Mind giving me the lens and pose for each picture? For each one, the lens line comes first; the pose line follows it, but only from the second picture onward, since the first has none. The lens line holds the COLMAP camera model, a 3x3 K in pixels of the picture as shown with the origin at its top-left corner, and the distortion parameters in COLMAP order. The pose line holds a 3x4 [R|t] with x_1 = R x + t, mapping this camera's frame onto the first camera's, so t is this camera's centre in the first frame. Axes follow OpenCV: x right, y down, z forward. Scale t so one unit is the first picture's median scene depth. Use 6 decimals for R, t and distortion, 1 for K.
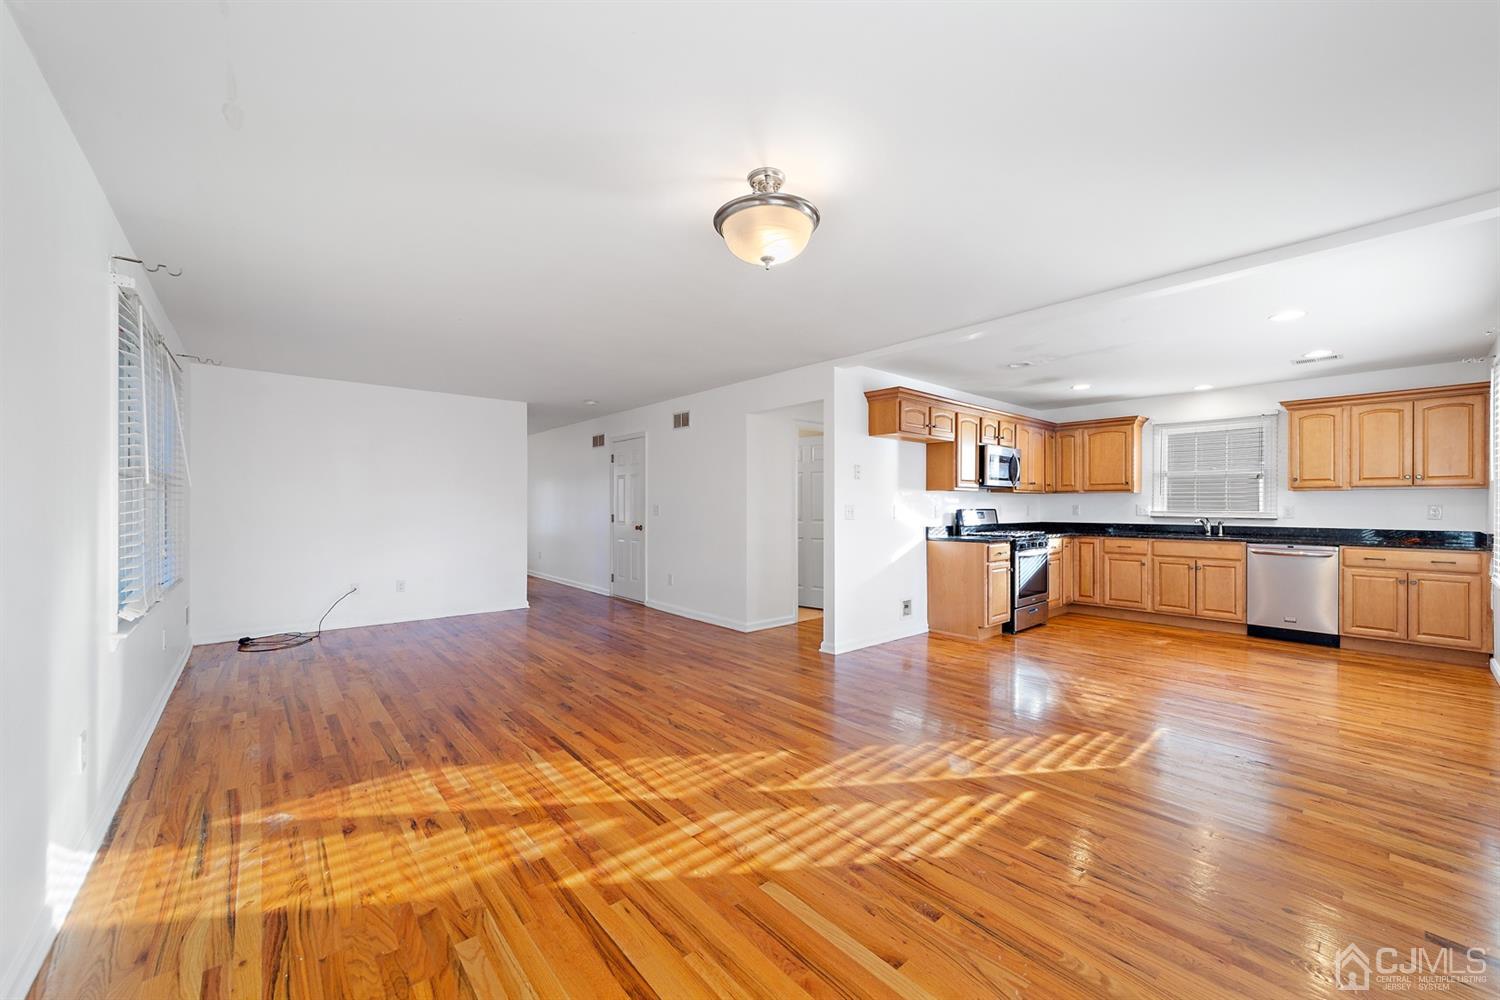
lens RADIAL K [[573.0, 0, 754.1], [0, 573.0, 505.4], [0, 0, 1]] dist [-0.019509, 0.008847]
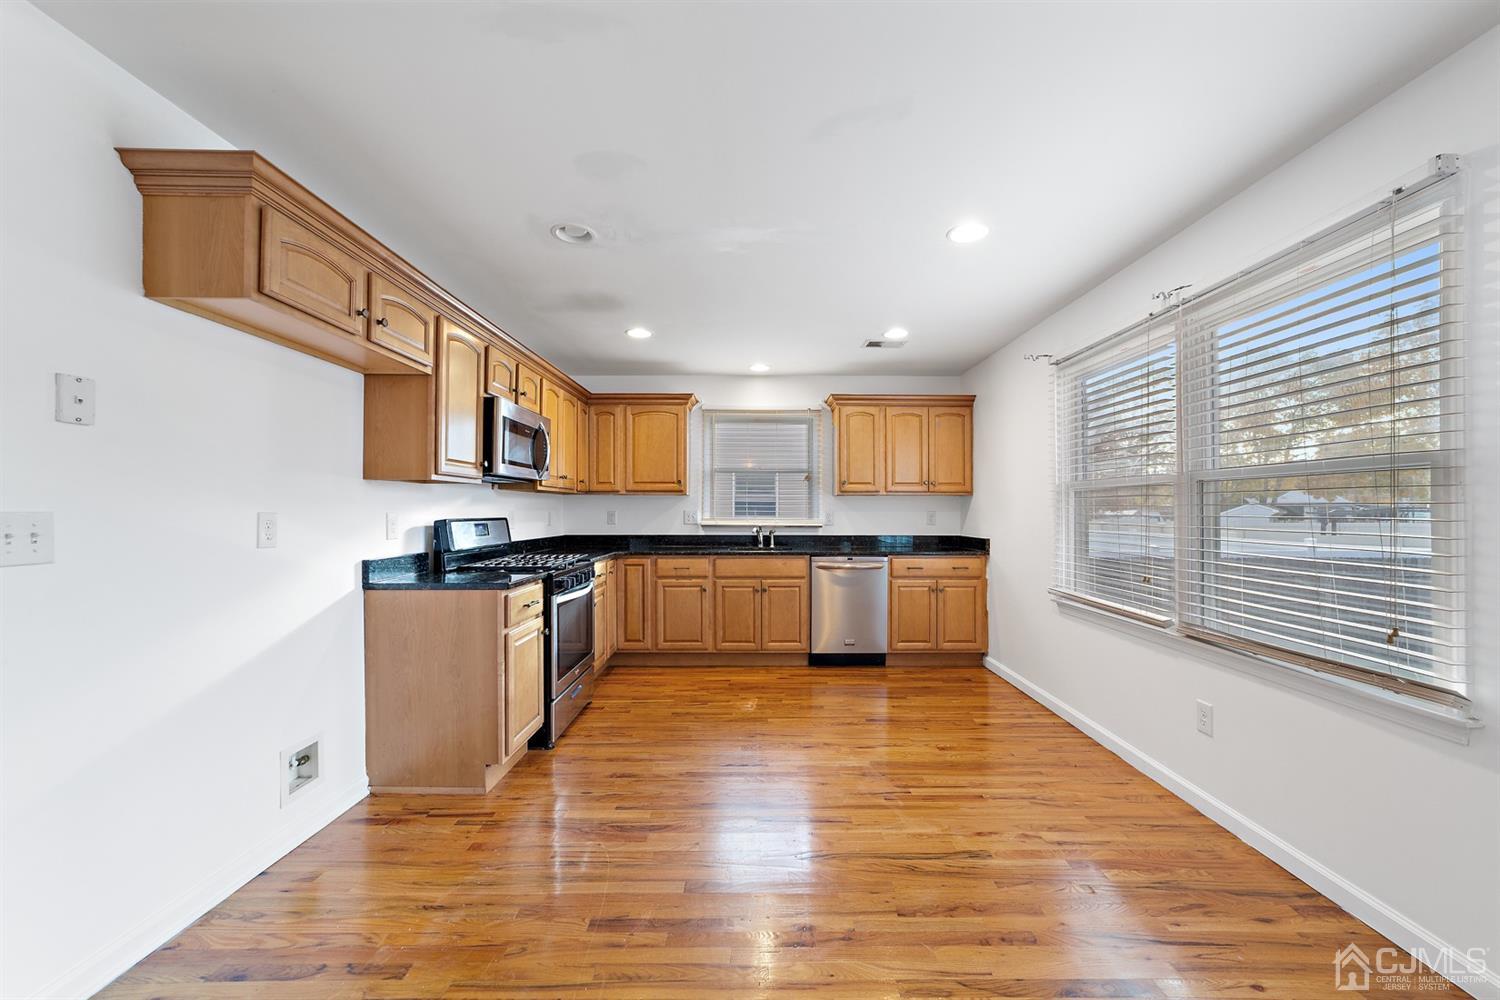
lens RADIAL K [[573.0, 0, 754.1], [0, 573.0, 505.4], [0, 0, 1]] dist [-0.019509, 0.008847]
pose [[0.656654, 0.006353, 0.754165, 0.171554], [0.000782, 0.999958, -0.009104, -0.001084], [-0.754192, 0.006568, 0.656621, 0.493039]]
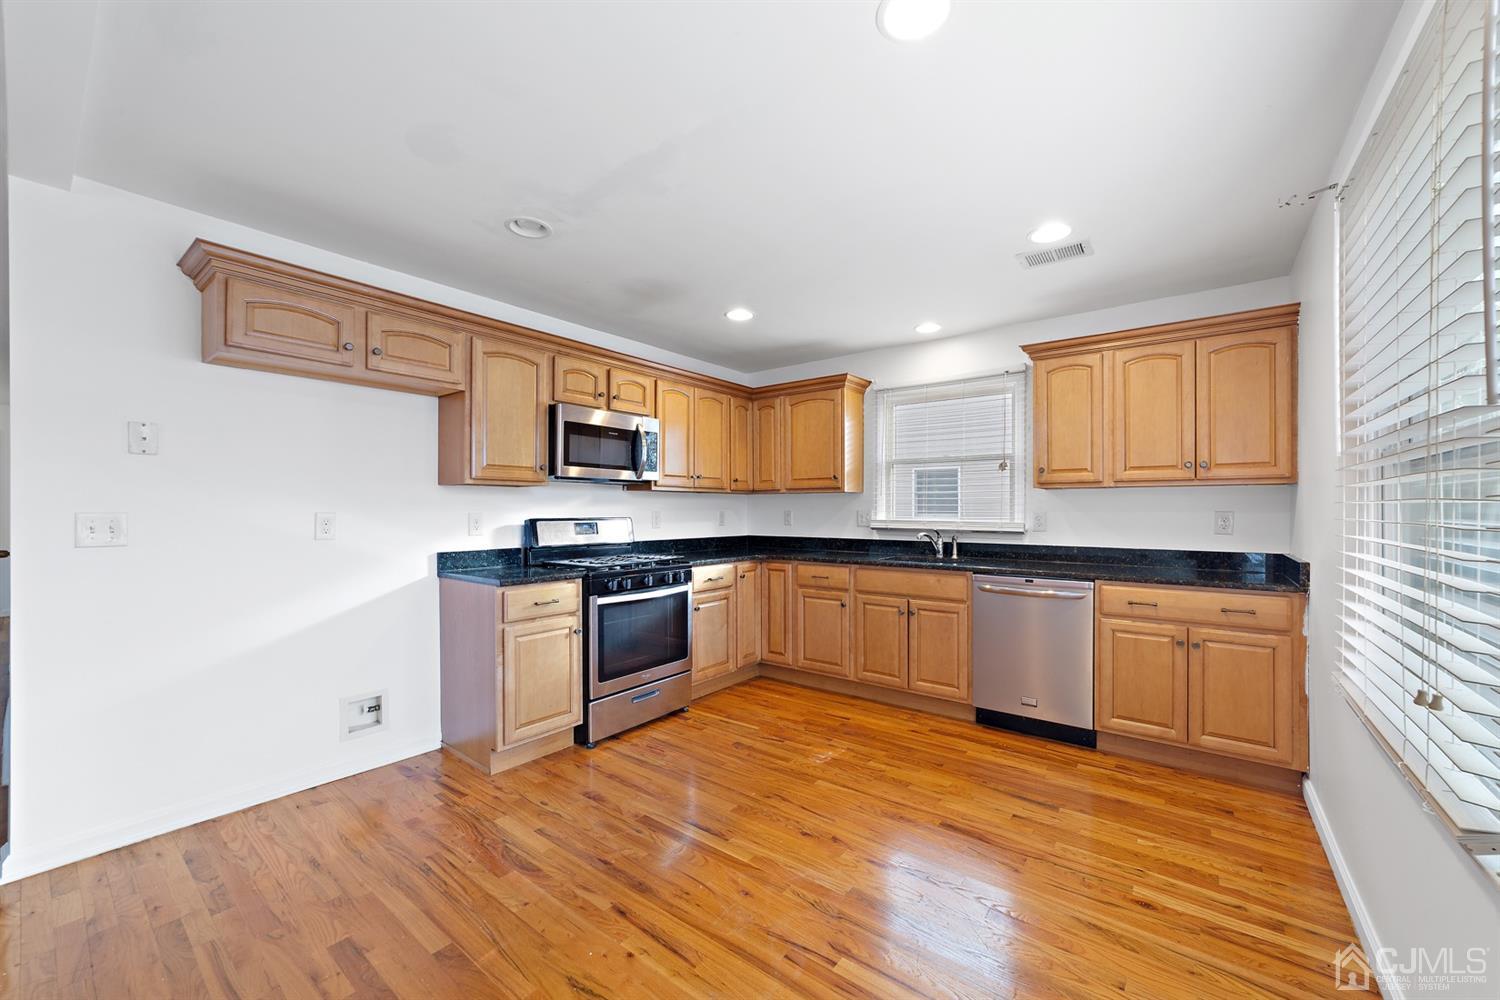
lens RADIAL K [[576.0, 0, 755.9], [0, 576.0, 507.8], [0, 0, 1]] dist [-0.019127, 0.009507]
pose [[0.980387, -0.000350, 0.197080, 0.502708], [0.001147, 0.999992, -0.003928, -0.001955], [-0.197077, 0.004077, 0.980379, 0.427632]]
